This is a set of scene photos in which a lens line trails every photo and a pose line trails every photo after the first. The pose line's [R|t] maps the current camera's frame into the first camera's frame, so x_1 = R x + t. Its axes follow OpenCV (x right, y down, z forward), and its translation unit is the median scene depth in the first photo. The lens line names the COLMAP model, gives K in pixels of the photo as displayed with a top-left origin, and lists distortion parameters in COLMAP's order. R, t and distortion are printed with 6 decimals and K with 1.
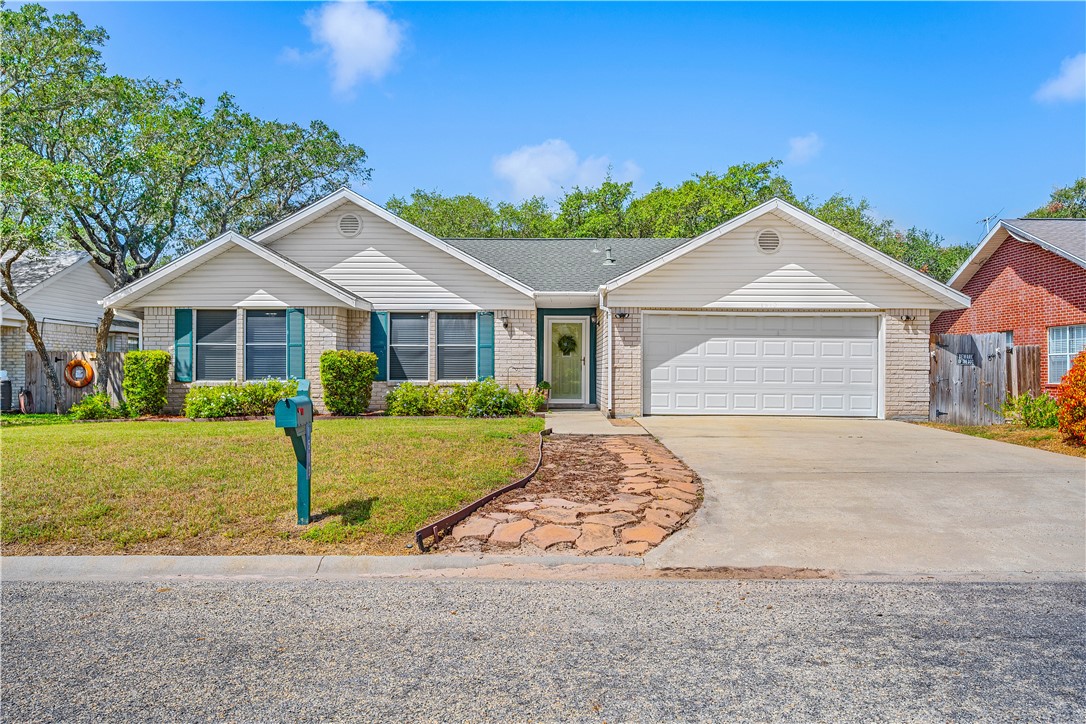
lens RADIAL K [[845.1, 0, 543.4], [0, 845.1, 363.2], [0, 0, 1]] dist [-0.000942, -0.000074]
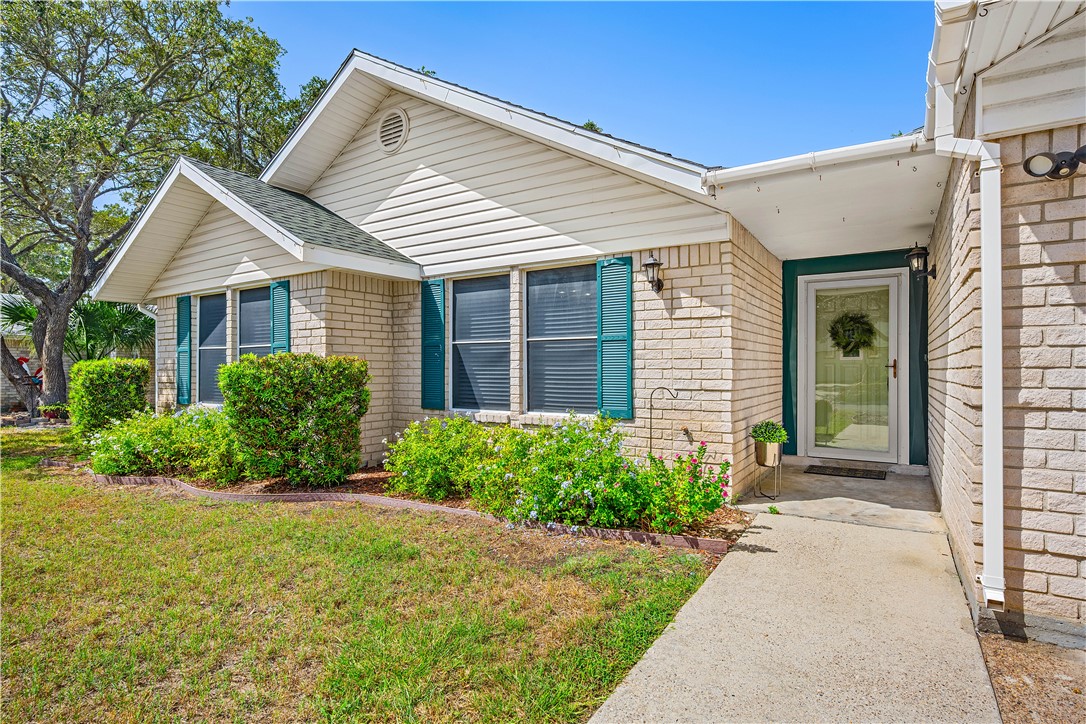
lens RADIAL K [[555.9, 0, 544.2], [0, 555.9, 366.2], [0, 0, 1]] dist [-0.003804, -0.000152]
pose [[0.853857, -0.006806, -0.520463, 0.048752], [0.008578, 0.999963, 0.000997, -0.006258], [0.520437, -0.005316, 0.853884, 0.738573]]
